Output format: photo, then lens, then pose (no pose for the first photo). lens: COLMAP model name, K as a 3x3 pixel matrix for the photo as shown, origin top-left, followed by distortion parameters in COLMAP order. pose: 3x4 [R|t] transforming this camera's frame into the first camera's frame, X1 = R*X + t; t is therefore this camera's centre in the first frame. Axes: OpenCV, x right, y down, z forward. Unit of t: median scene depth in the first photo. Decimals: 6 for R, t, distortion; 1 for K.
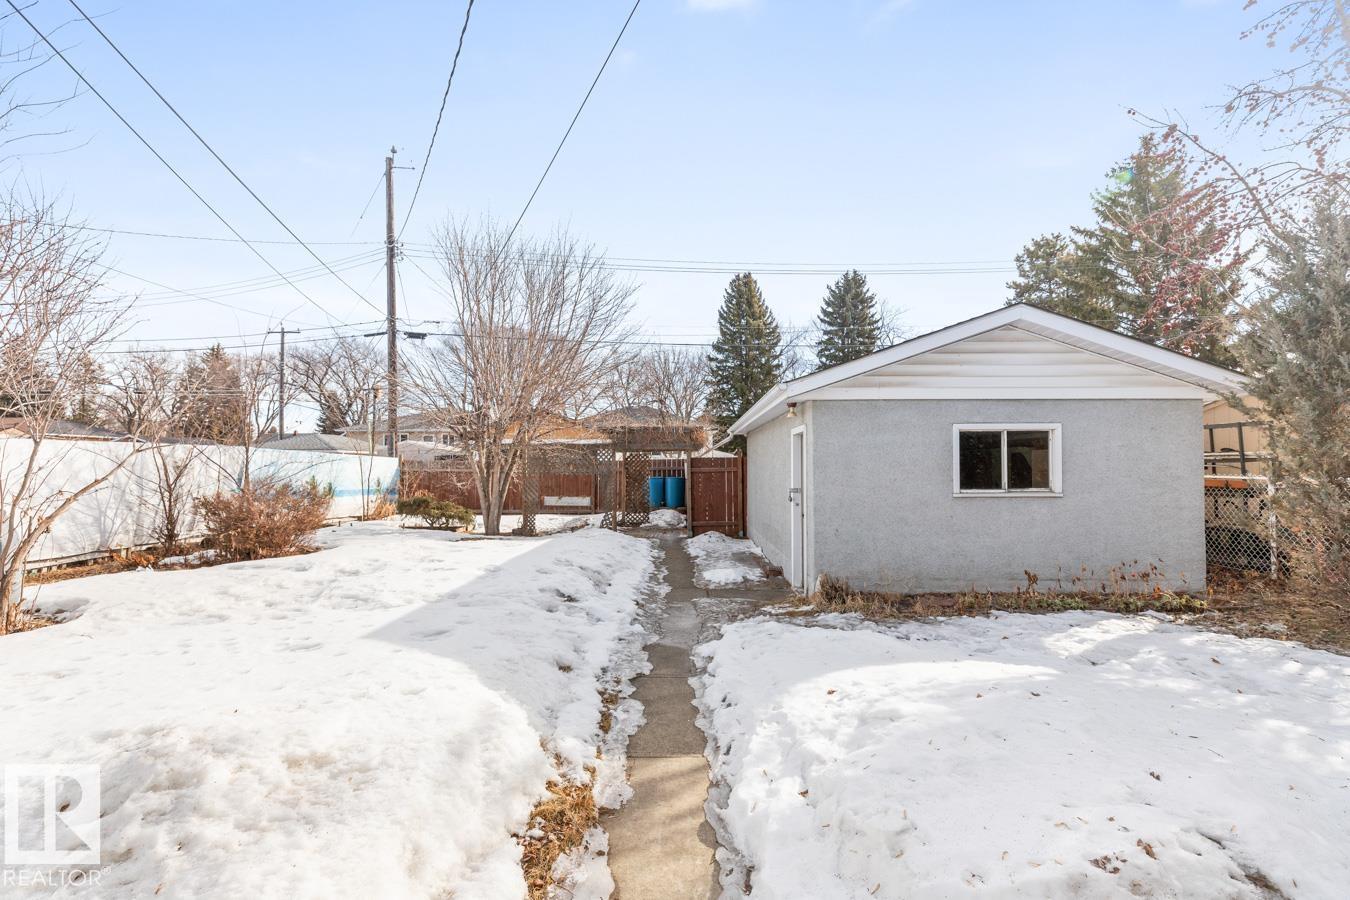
lens RADIAL K [[637.8, 0, 675.0], [0, 637.8, 450.0], [0, 0, 1]] dist [0.001367, 0.000205]
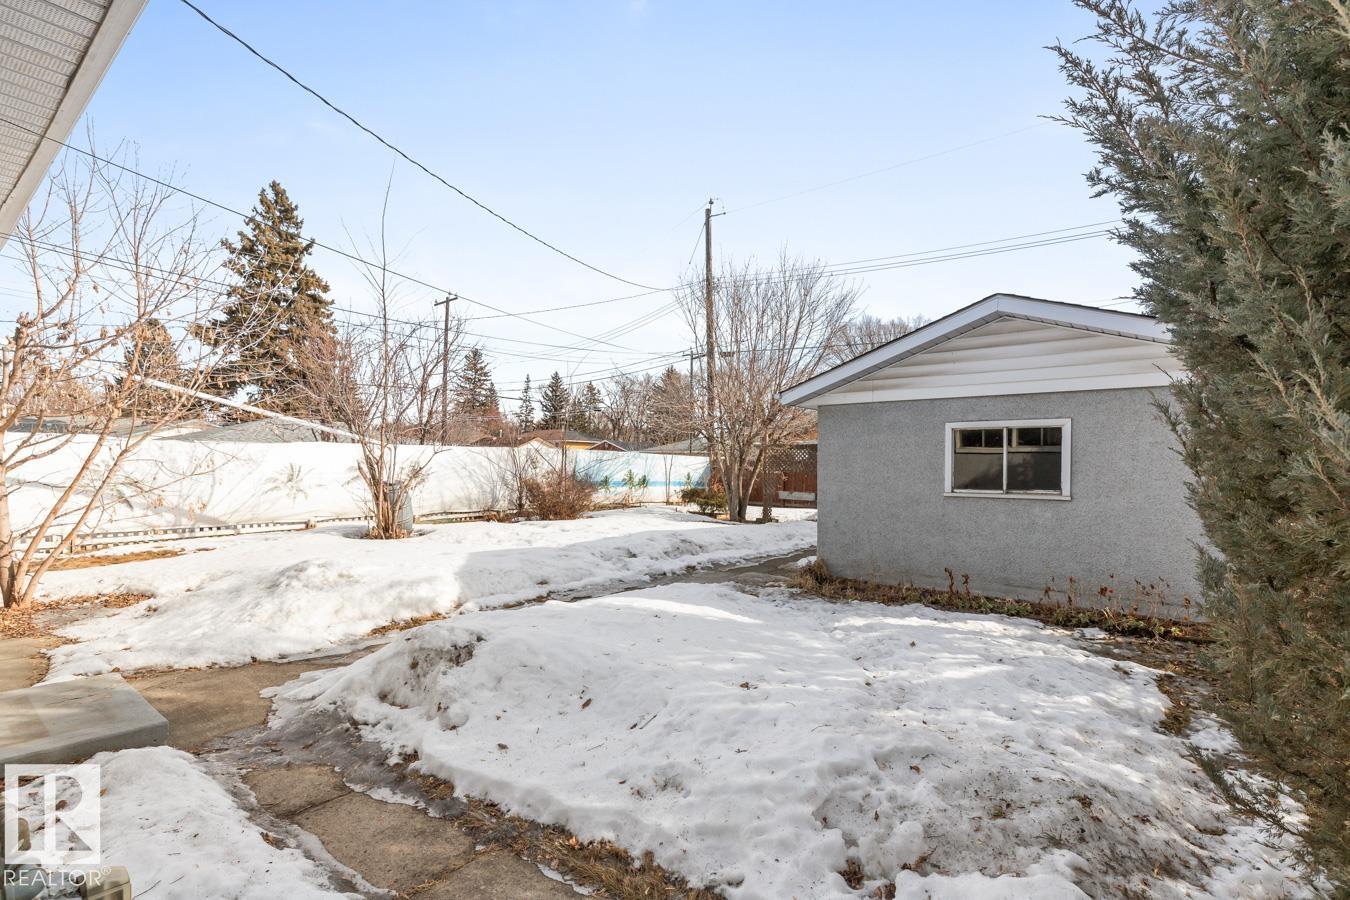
lens RADIAL K [[645.5, 0, 650.5], [0, 645.5, 467.5], [0, 0, 1]] dist [0.000762, 0.000066]
pose [[0.771538, 0.011234, -0.636085, 0.718466], [0.006409, 0.999656, 0.025428, 0.000245], [0.636152, -0.023695, 0.771200, -0.071885]]
